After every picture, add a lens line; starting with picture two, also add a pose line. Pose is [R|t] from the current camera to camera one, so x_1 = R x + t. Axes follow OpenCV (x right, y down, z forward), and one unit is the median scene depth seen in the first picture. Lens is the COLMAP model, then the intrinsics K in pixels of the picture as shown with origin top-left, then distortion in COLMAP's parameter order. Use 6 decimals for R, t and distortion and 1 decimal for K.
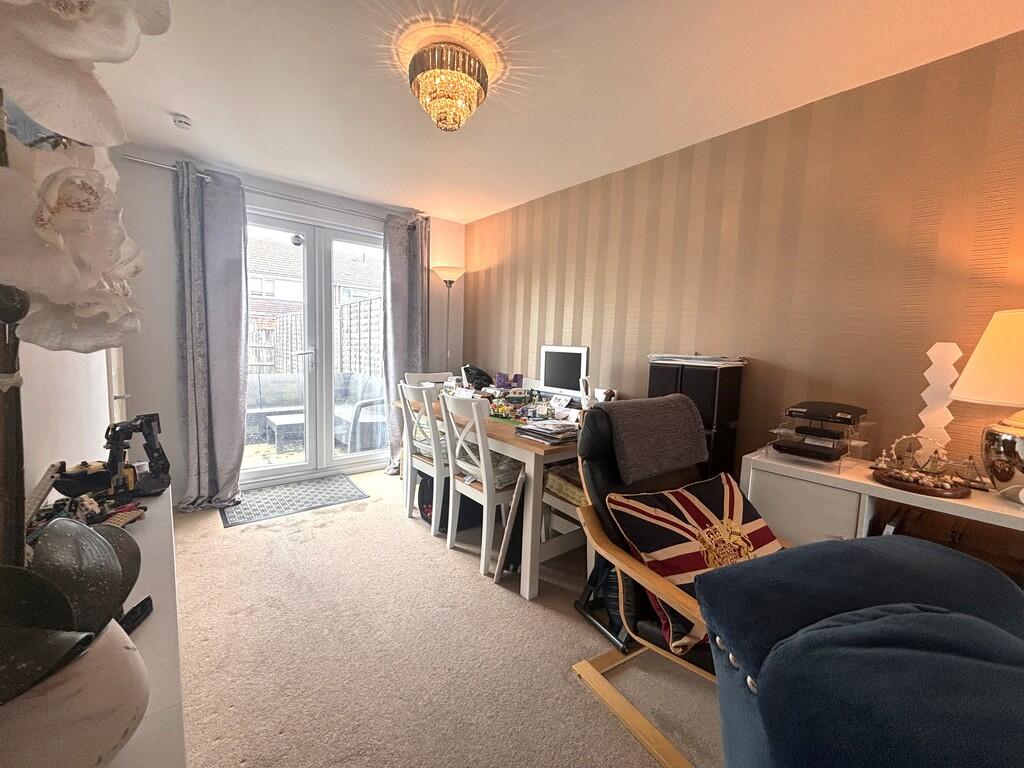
lens RADIAL K [[414.4, 0, 512.0], [0, 414.4, 384.0], [0, 0, 1]] dist [-0.000774, -0.000353]
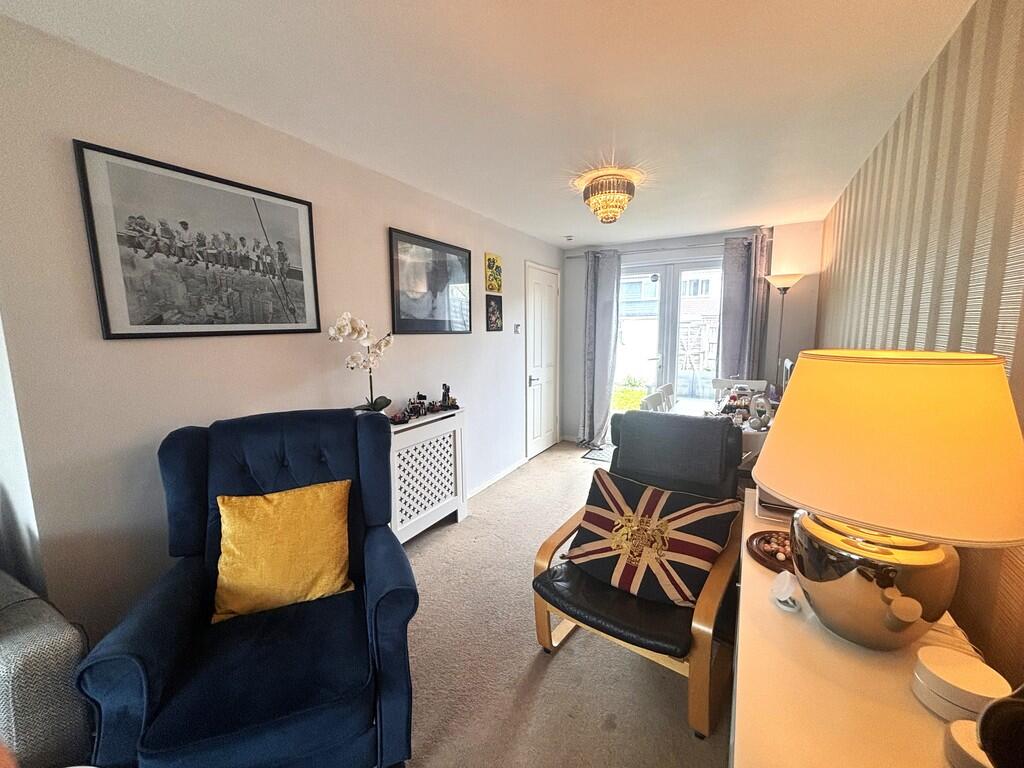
lens RADIAL K [[414.4, 0, 512.0], [0, 414.4, 384.0], [0, 0, 1]] dist [-0.000774, -0.000353]
pose [[0.337587, 0.083926, -0.937546, 0.721276], [-0.071773, 0.995413, 0.063263, -0.049186], [0.938554, 0.045933, 0.342062, 0.093860]]
